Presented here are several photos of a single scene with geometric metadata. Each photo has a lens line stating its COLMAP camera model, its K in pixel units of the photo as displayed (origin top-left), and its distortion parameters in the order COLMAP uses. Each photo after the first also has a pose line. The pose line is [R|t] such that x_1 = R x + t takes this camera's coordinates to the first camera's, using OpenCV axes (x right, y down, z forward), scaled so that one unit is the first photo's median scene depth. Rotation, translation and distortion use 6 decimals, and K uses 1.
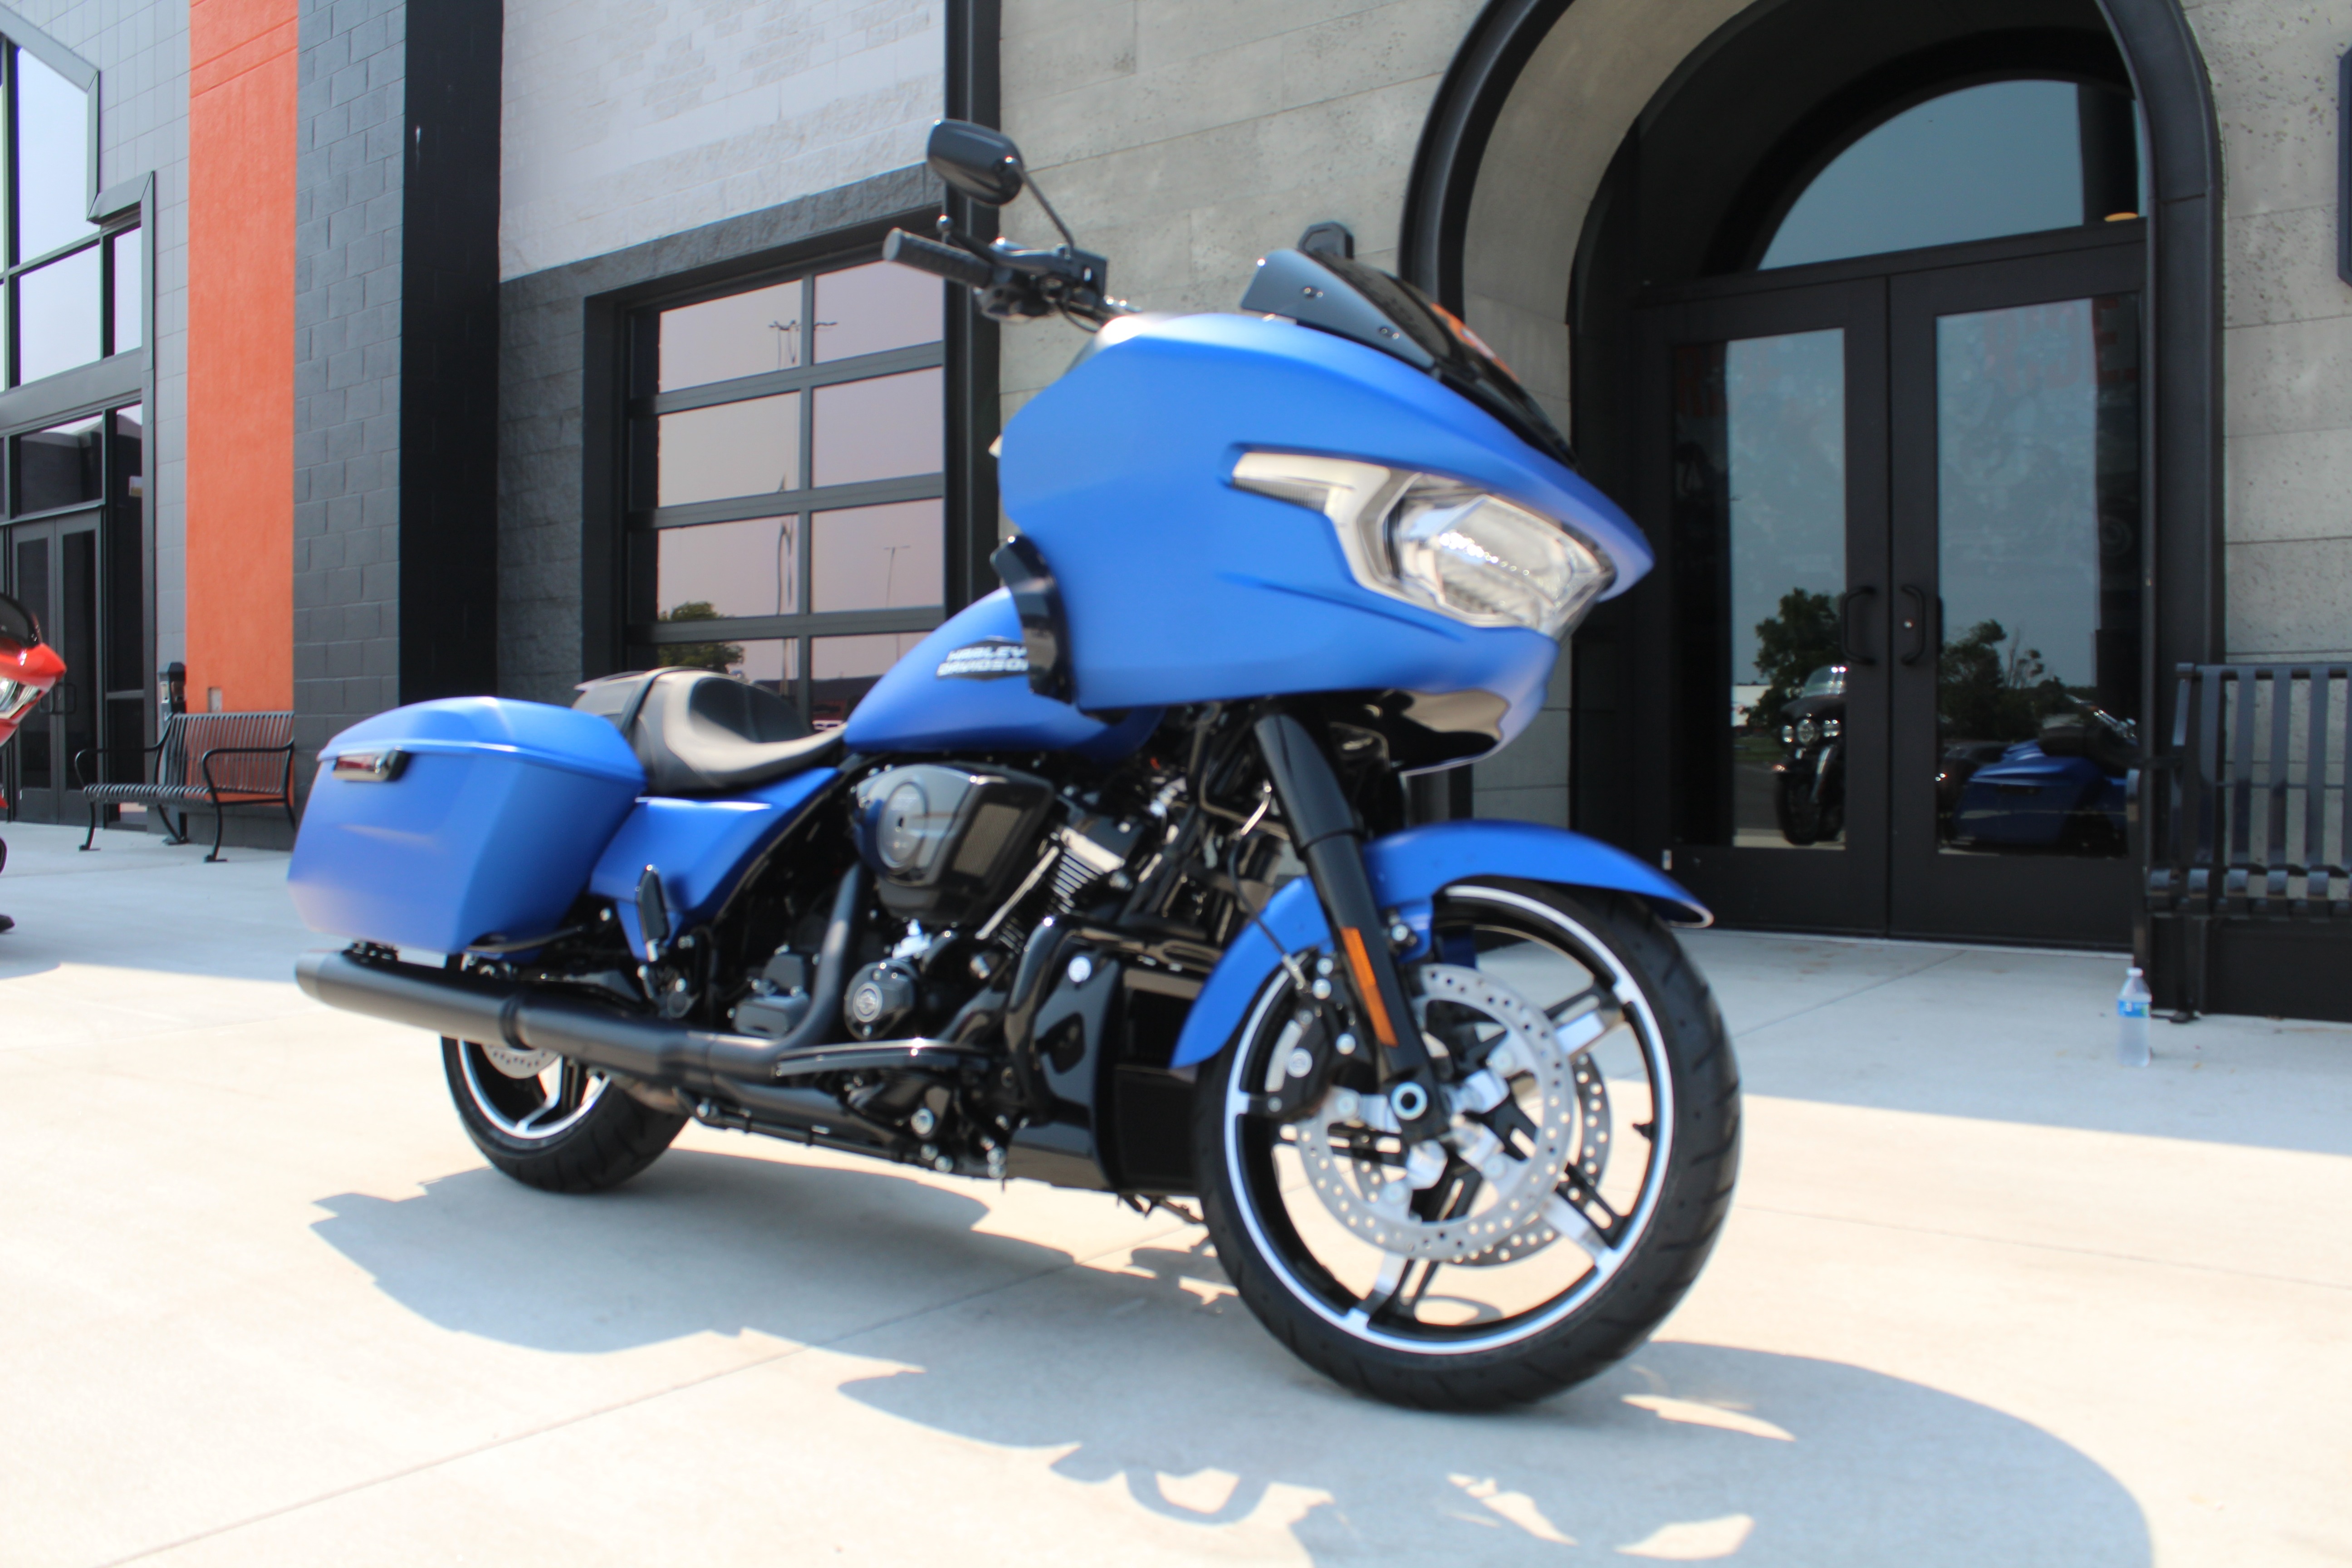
lens RADIAL K [[1986.3, 0, 1179.8], [0, 1986.3, 785.2], [0, 0, 1]] dist [-0.161286, 0.144363]
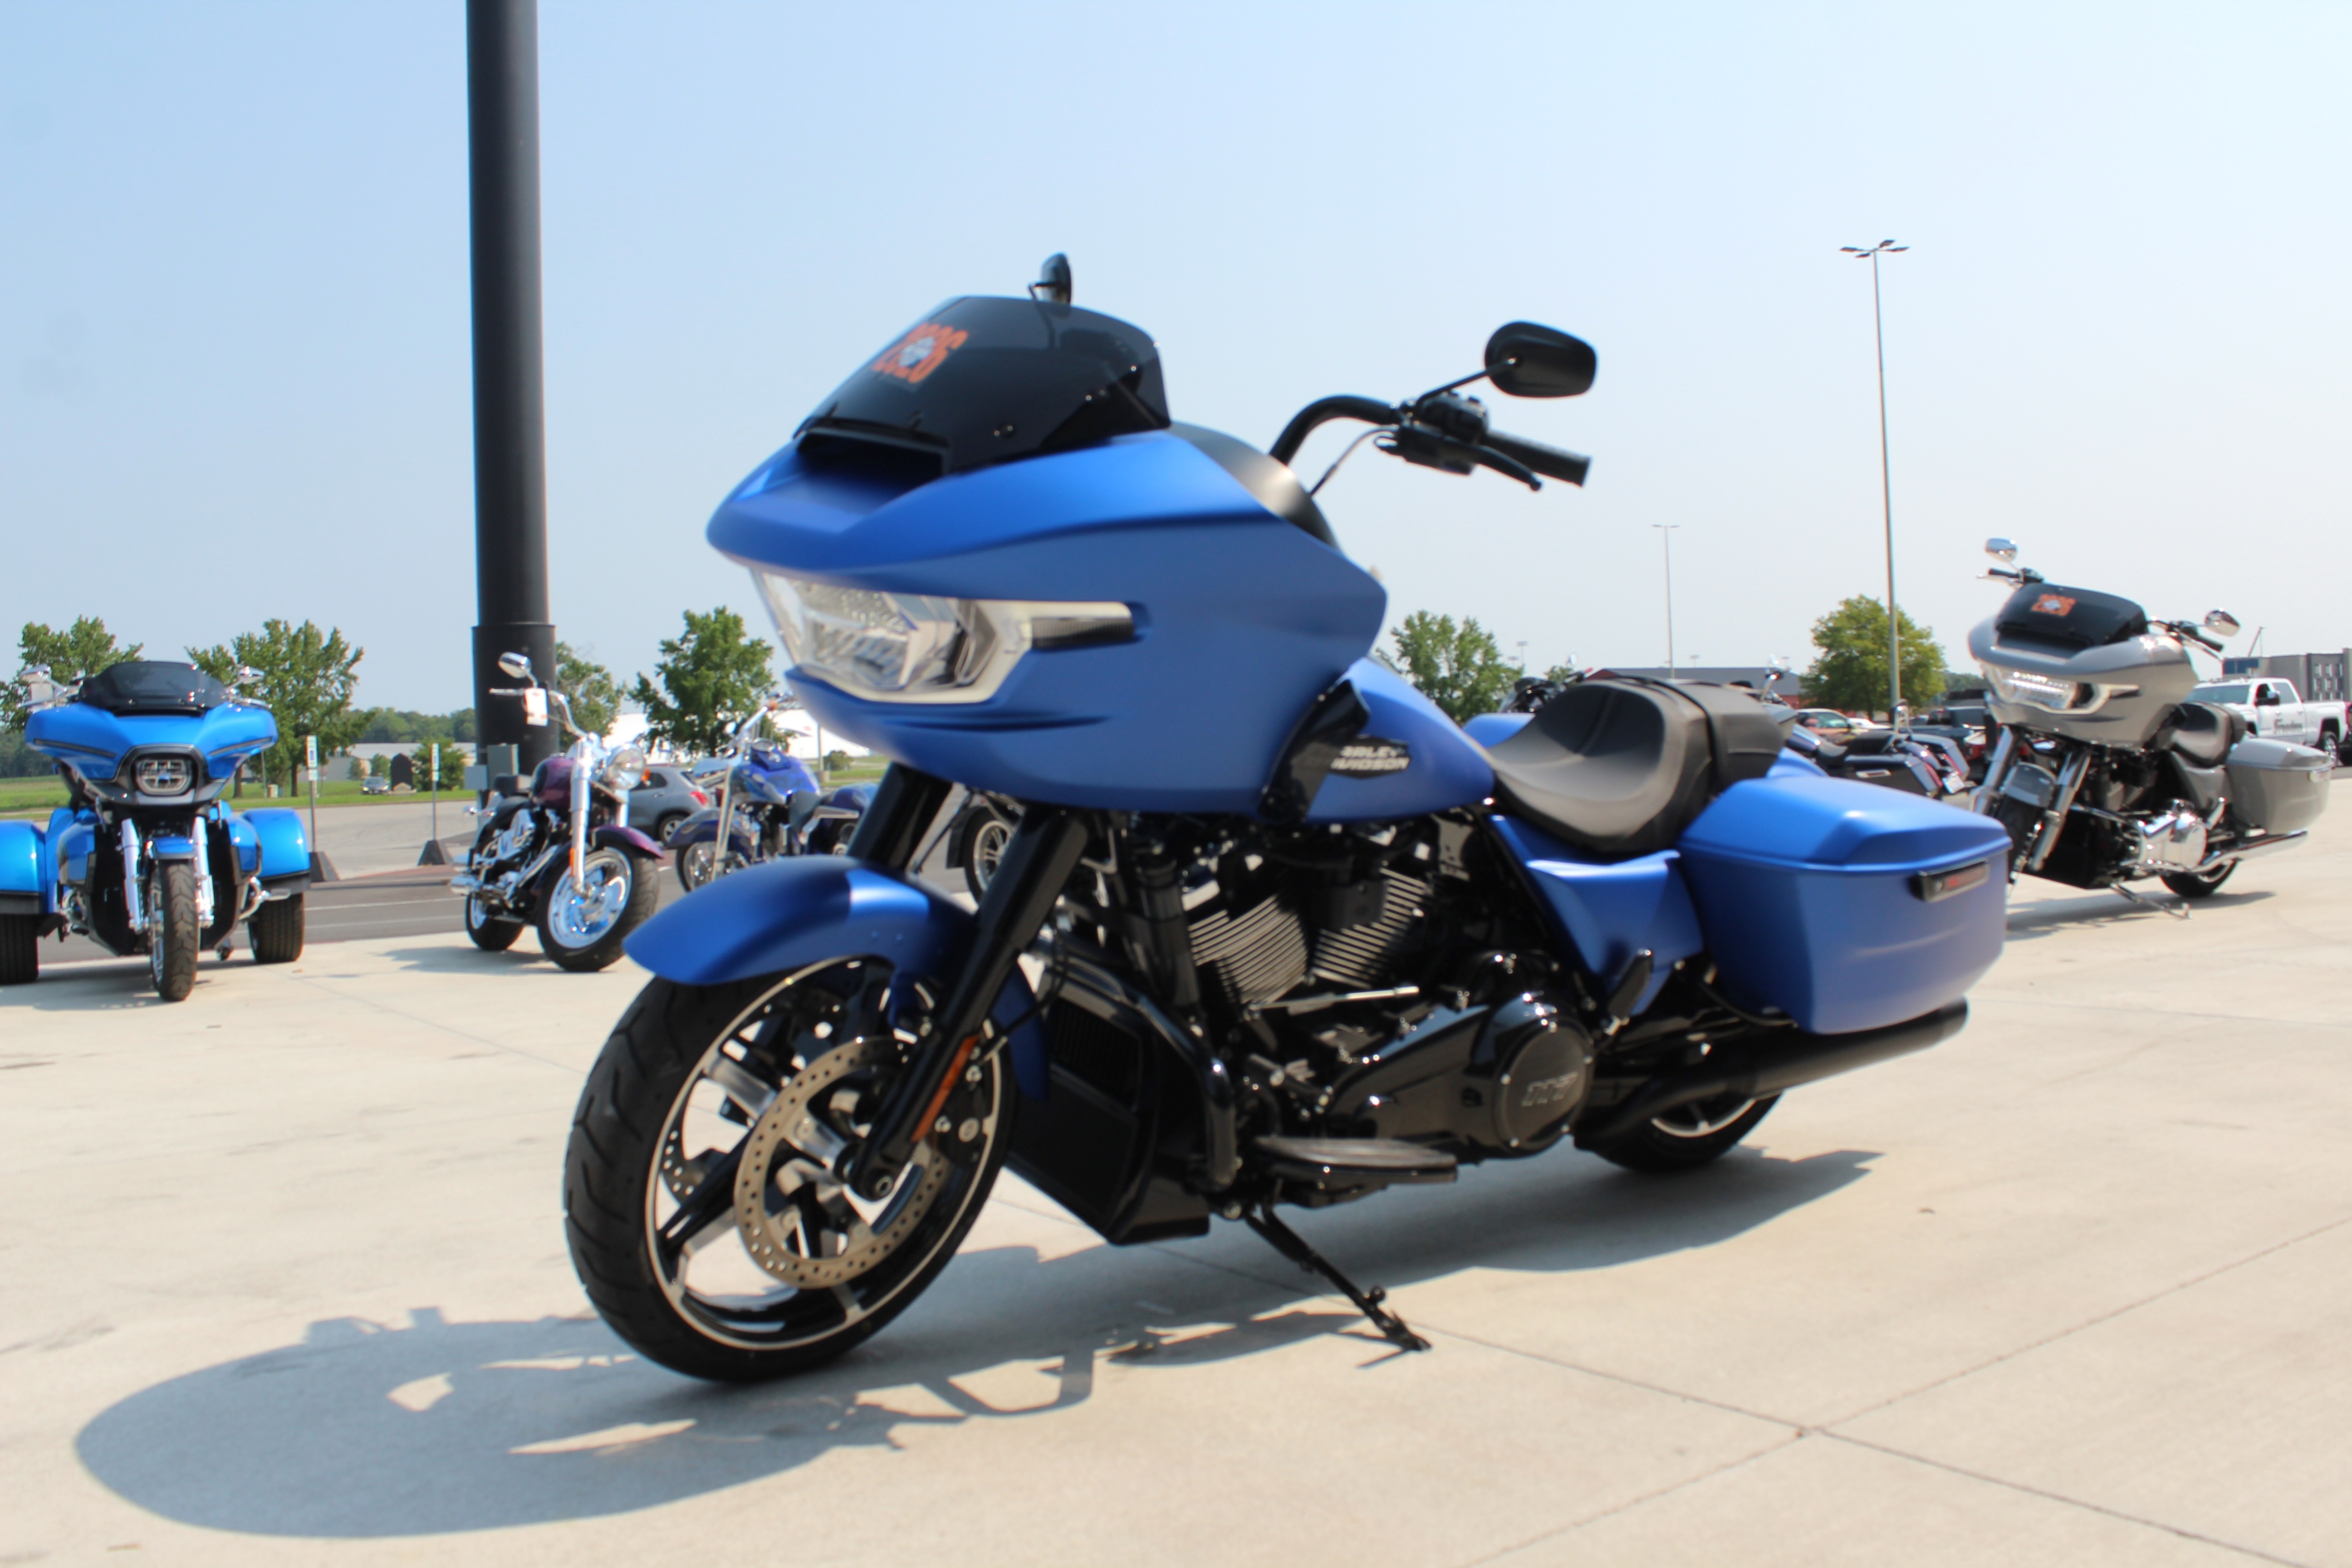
lens RADIAL K [[1986.3, 0, 1186.5], [0, 1986.3, 790.0], [0, 0, 1]] dist [-0.161286, 0.144363]
pose [[-0.275695, 0.029230, -0.960801, 0.400064], [0.016245, 0.999537, 0.025747, -0.014988], [0.961108, -0.008510, -0.276043, 0.541440]]
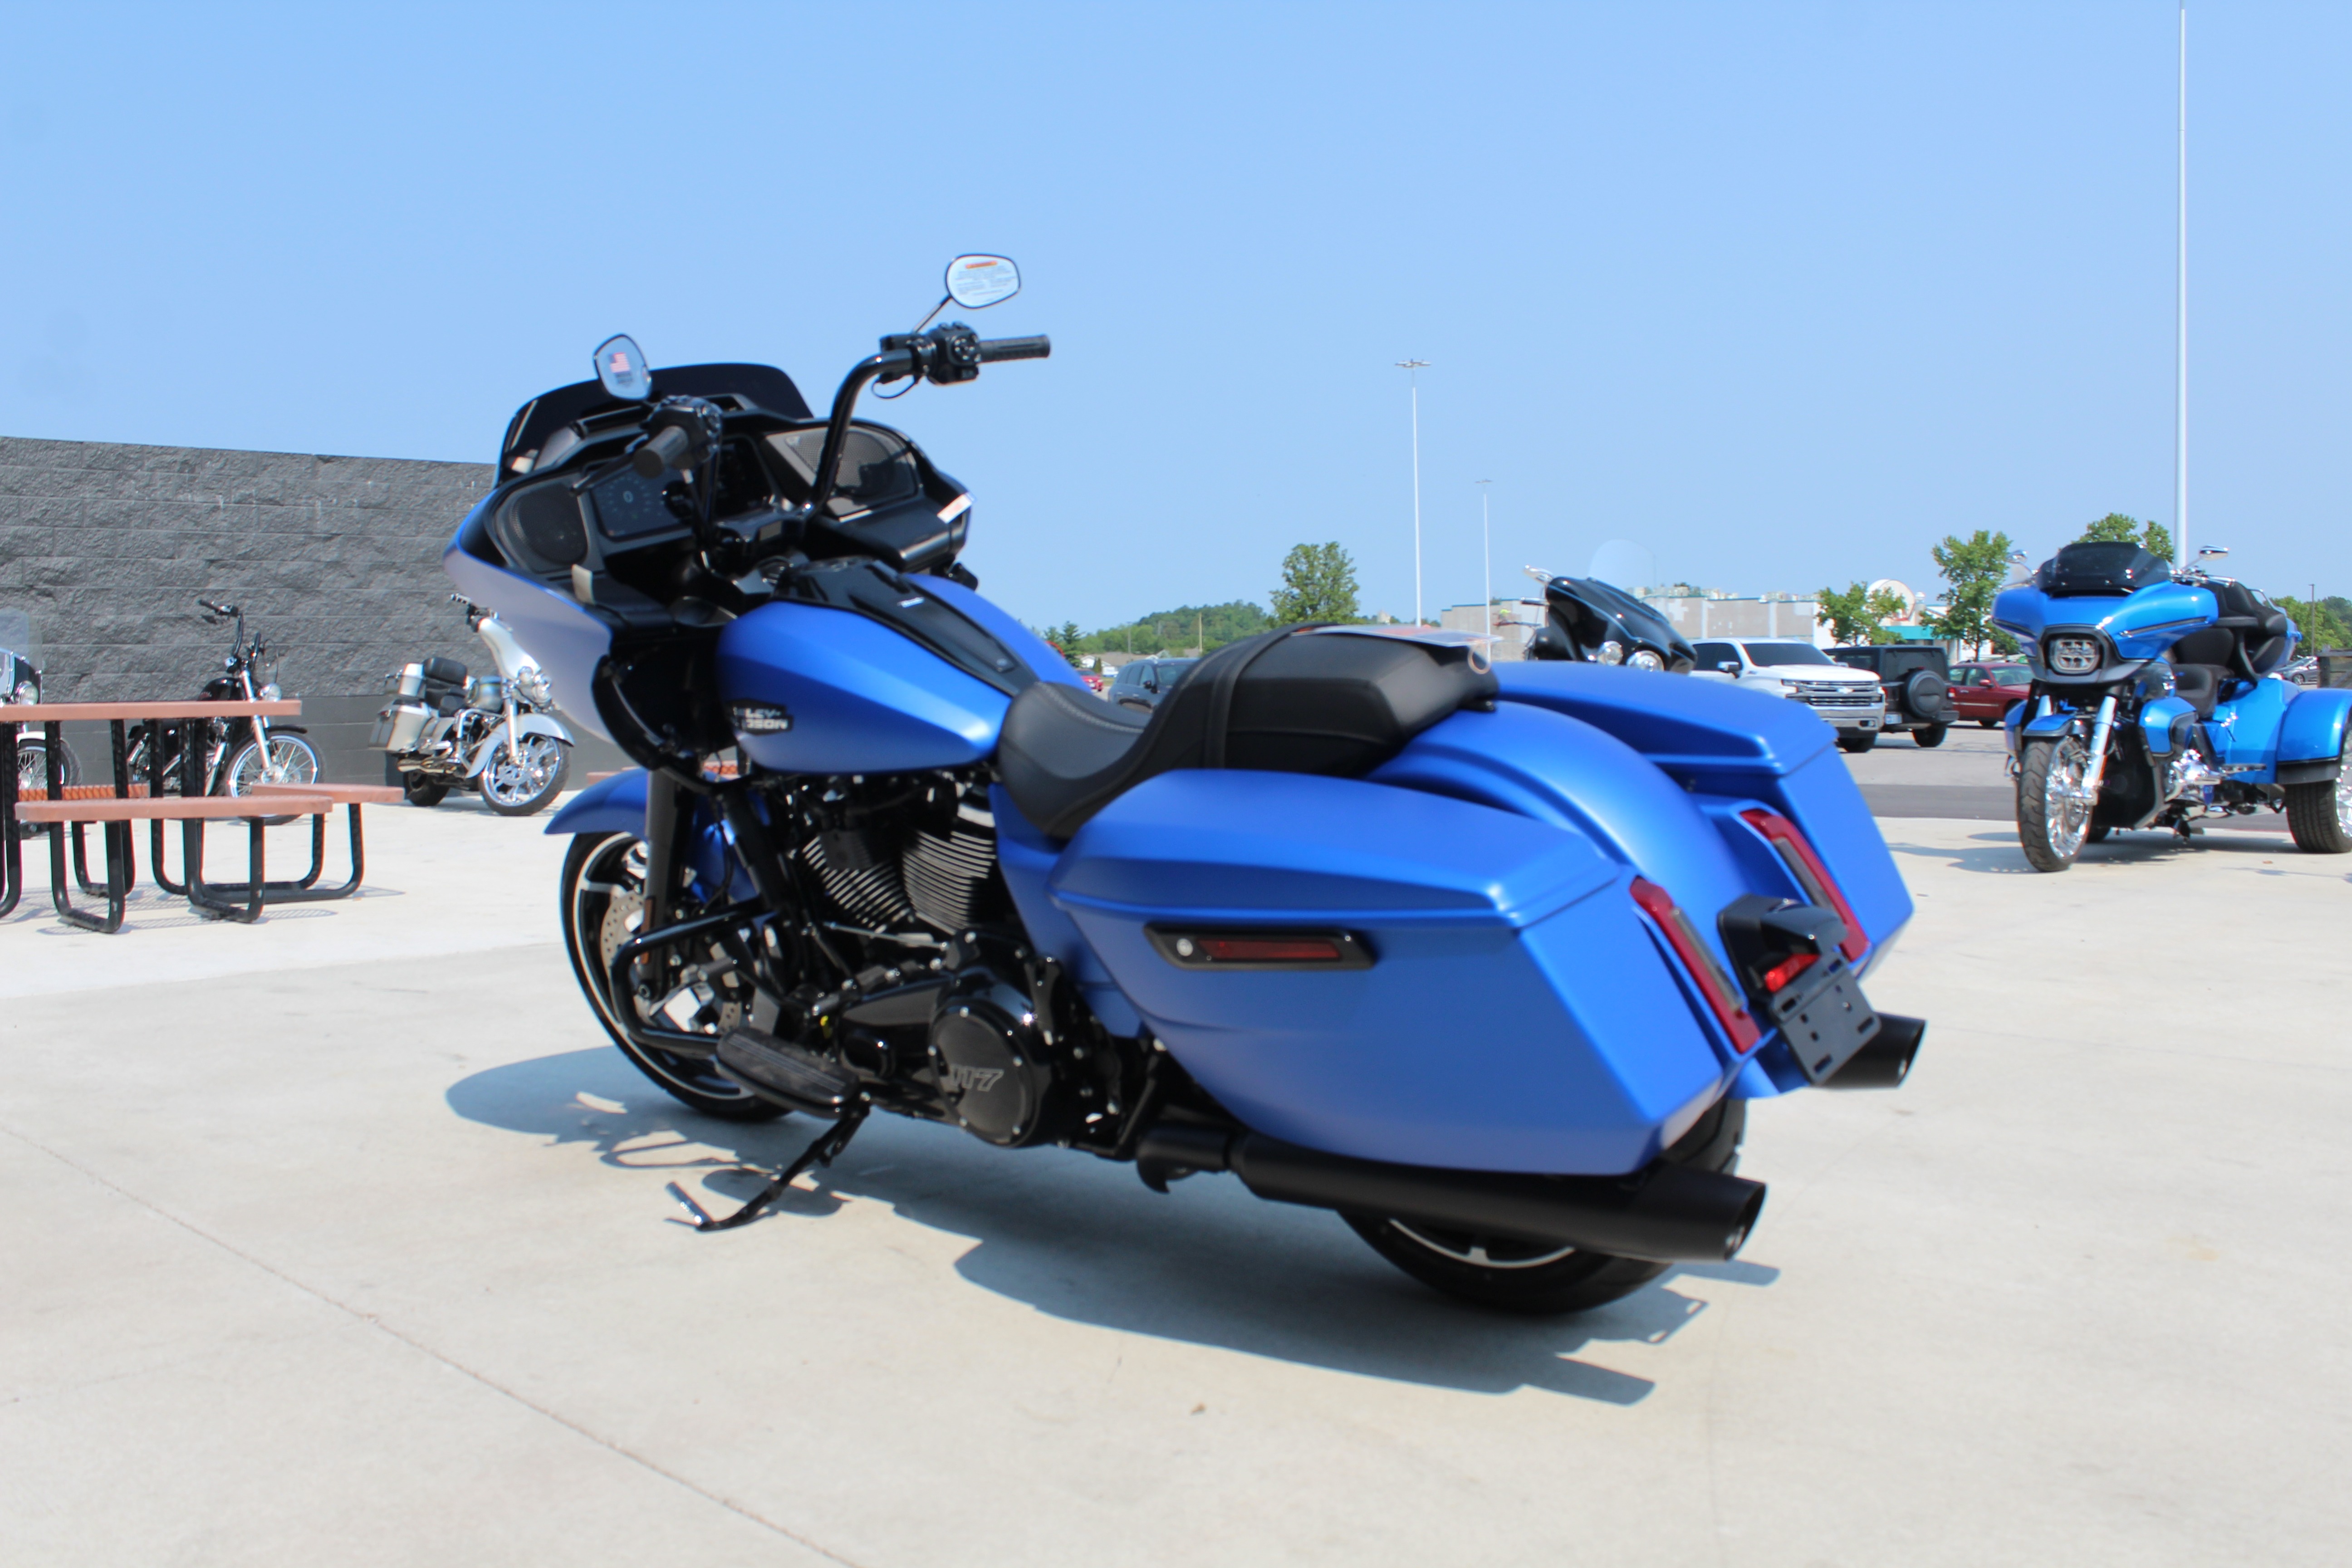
lens RADIAL K [[1986.3, 0, 1186.2], [0, 1986.3, 787.2], [0, 0, 1]] dist [-0.161286, 0.144363]
pose [[-0.996786, 0.011499, 0.079279, -0.133083], [0.017857, 0.996638, 0.079961, -0.029166], [-0.078093, 0.081119, -0.993640, 0.910126]]
